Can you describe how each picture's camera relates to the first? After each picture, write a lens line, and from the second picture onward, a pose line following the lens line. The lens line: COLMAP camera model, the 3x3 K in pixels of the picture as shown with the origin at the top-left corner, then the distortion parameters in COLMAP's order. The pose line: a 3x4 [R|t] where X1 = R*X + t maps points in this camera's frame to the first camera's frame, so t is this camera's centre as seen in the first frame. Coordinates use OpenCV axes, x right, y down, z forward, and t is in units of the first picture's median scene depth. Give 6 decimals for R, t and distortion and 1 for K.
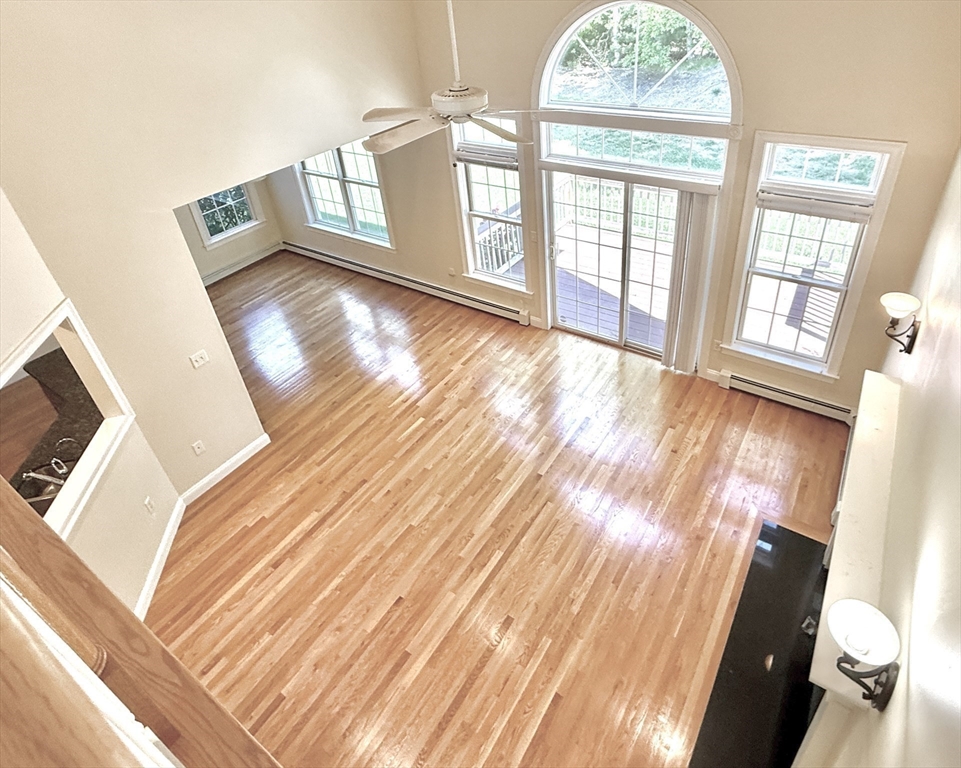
lens RADIAL K [[547.1, 0, 526.8], [0, 547.1, 315.7], [0, 0, 1]] dist [0.001289, 0.000843]
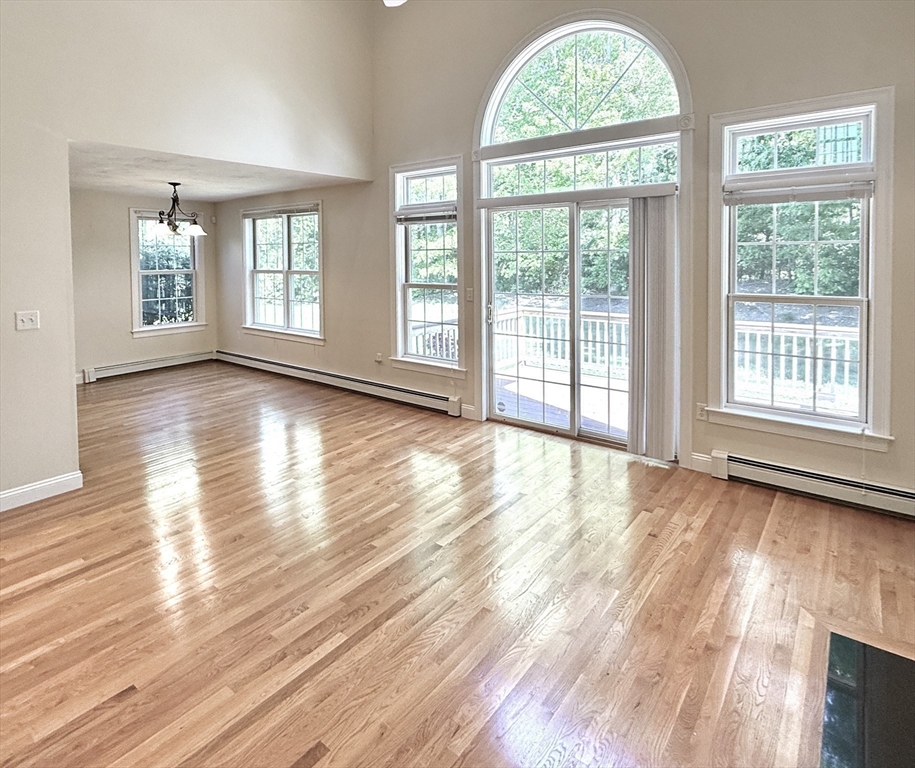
lens RADIAL K [[527.3, 0, 453.4], [0, 527.3, 284.1], [0, 0, 1]] dist [-0.001857, 0.003280]
pose [[0.993986, 0.053825, -0.095367, 0.076978], [-0.094207, 0.864288, -0.494096, 0.305326], [0.055830, 0.500109, 0.864161, 0.293840]]
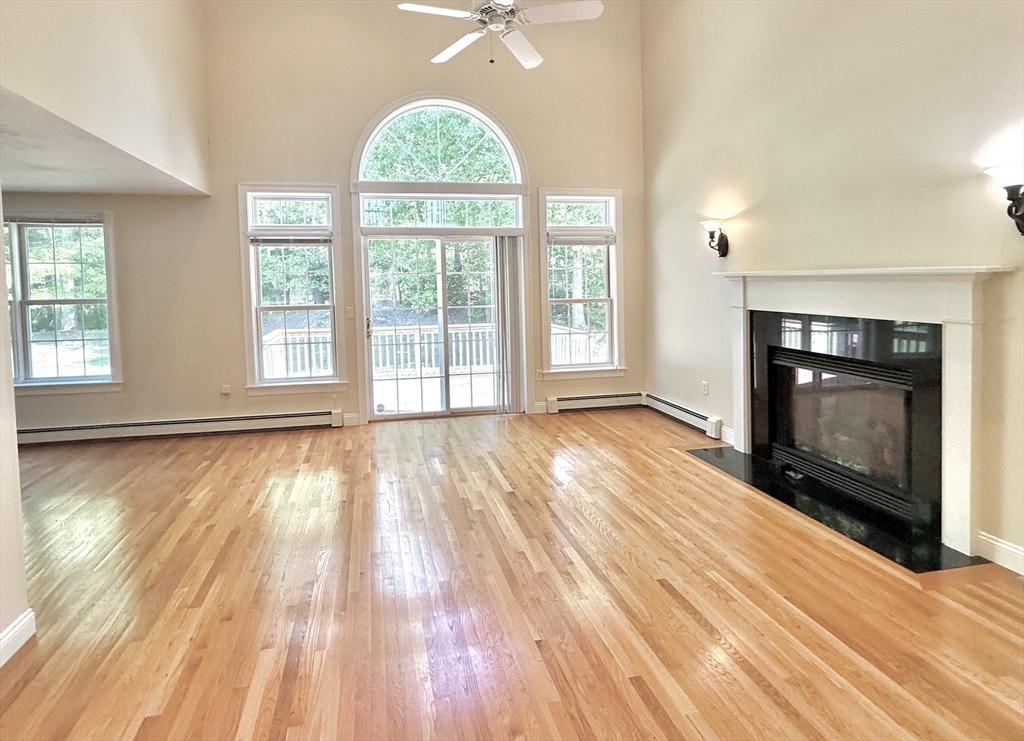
lens RADIAL K [[482.9, 0, 458.8], [0, 482.9, 305.3], [0, 0, 1]] dist [0.000258, -0.000055]
pose [[0.738807, 0.011192, 0.673824, -0.495599], [0.348135, 0.849780, -0.395822, 0.290166], [-0.577033, 0.527018, 0.623927, 0.401743]]
